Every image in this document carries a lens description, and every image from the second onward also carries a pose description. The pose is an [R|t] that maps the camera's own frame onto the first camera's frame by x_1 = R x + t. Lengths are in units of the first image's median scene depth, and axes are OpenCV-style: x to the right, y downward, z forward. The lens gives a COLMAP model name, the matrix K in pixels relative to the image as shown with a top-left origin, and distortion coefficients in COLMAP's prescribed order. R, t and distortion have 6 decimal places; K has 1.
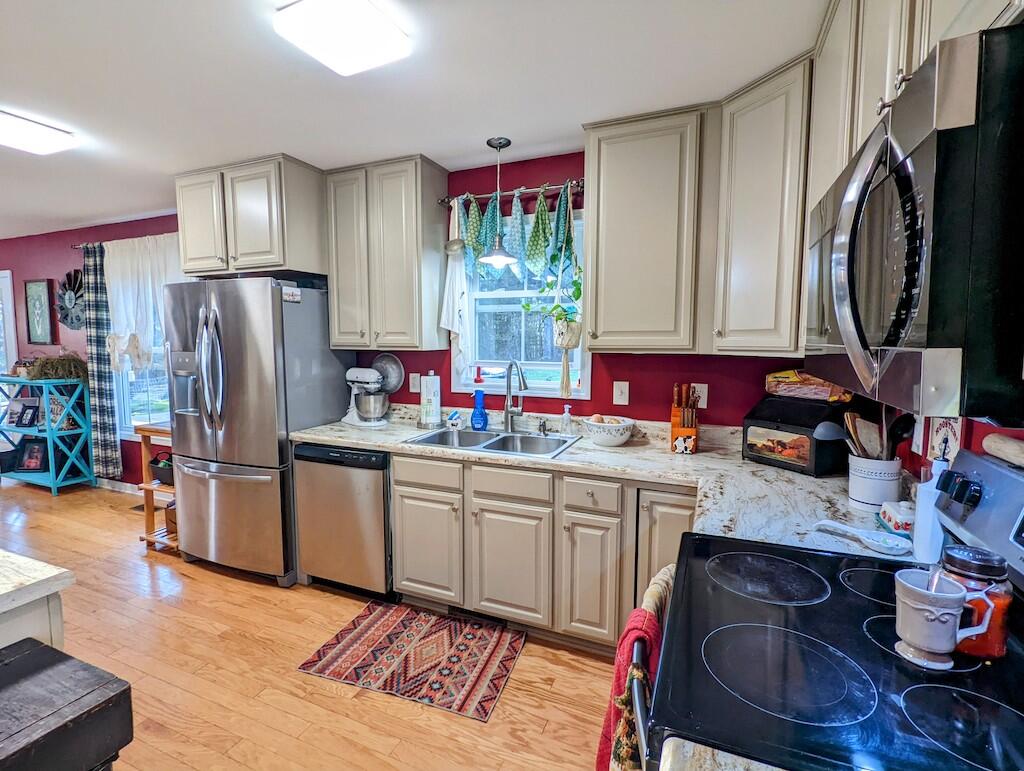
lens RADIAL K [[485.6, 0, 509.9], [0, 485.6, 385.9], [0, 0, 1]] dist [-0.001285, 0.000059]
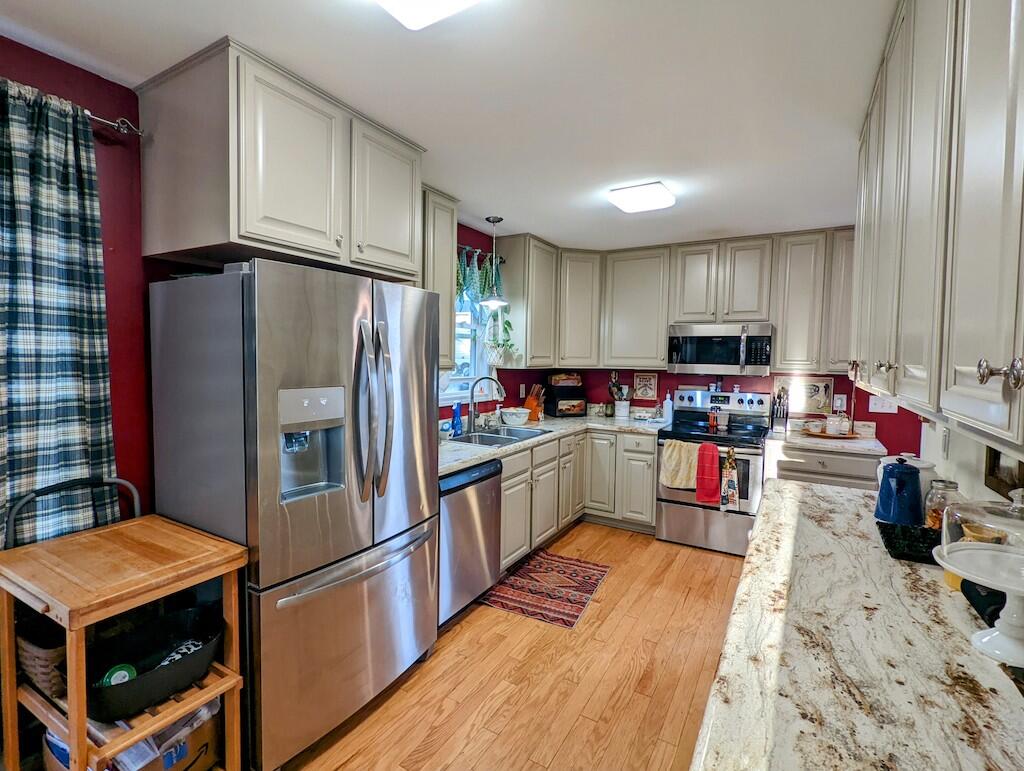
lens RADIAL K [[485.6, 0, 512.2], [0, 485.6, 379.0], [0, 0, 1]] dist [-0.001285, 0.000059]
pose [[0.119053, -0.048152, 0.991720, -1.595703], [0.077413, 0.996233, 0.039078, -0.109474], [-0.989865, 0.072120, 0.122332, 0.914074]]
